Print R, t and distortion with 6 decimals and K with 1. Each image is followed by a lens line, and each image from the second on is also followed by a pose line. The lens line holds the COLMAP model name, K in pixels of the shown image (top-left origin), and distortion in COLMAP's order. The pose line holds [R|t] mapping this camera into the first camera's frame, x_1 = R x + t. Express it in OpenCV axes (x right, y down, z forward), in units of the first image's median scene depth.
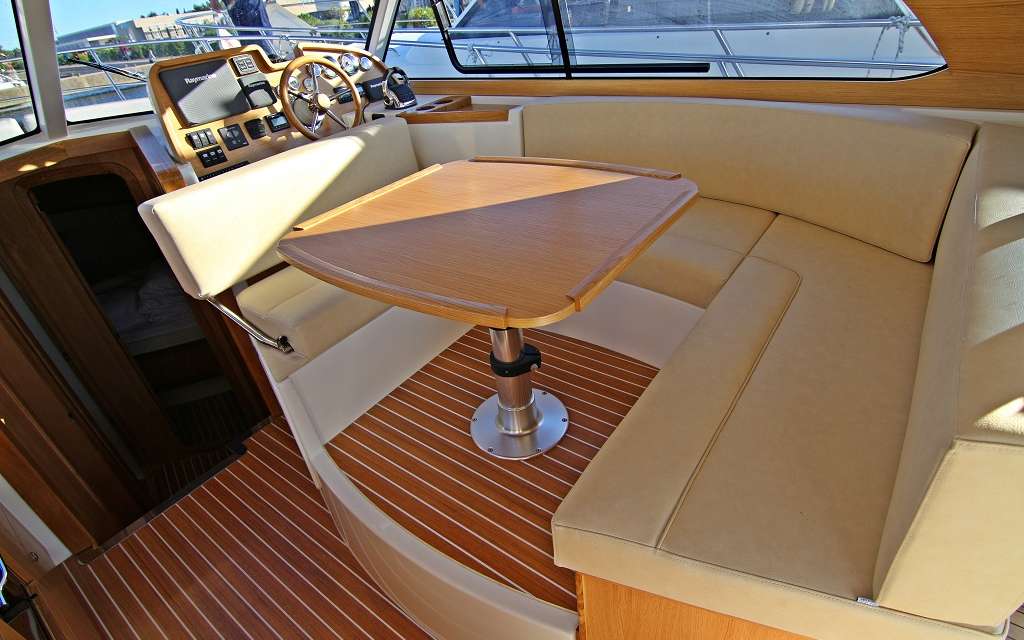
lens RADIAL K [[532.8, 0, 509.8], [0, 532.8, 318.6], [0, 0, 1]] dist [-0.002609, 0.000543]
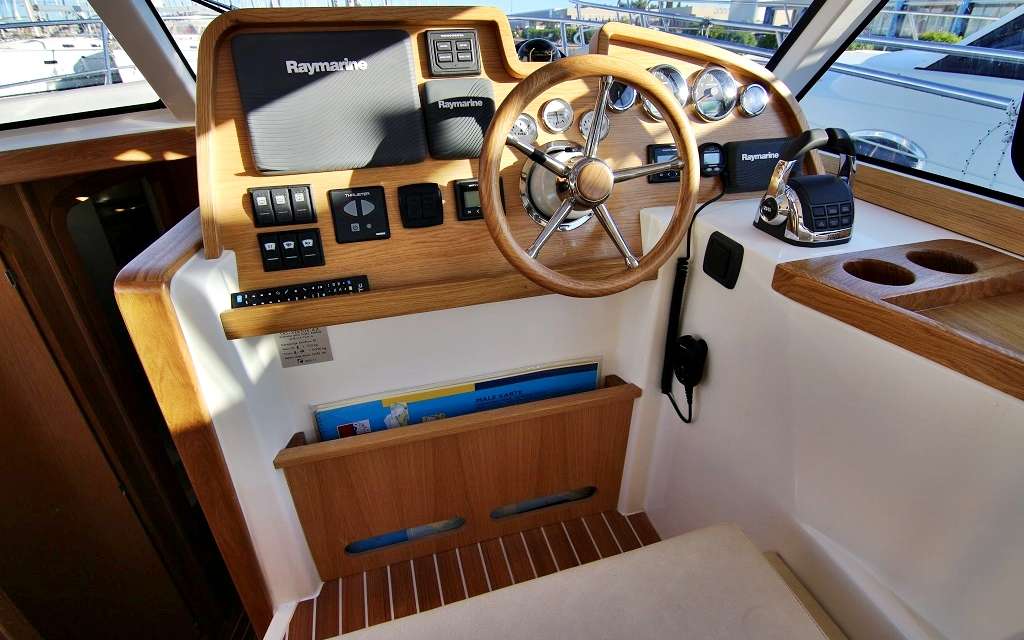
lens RADIAL K [[532.8, 0, 513.3], [0, 532.8, 317.1], [0, 0, 1]] dist [-0.002609, 0.000543]
pose [[0.798609, 0.387100, -0.460845, -0.181402], [-0.393230, 0.915279, 0.087376, -0.318178], [0.455625, 0.111439, 0.883169, 0.630613]]
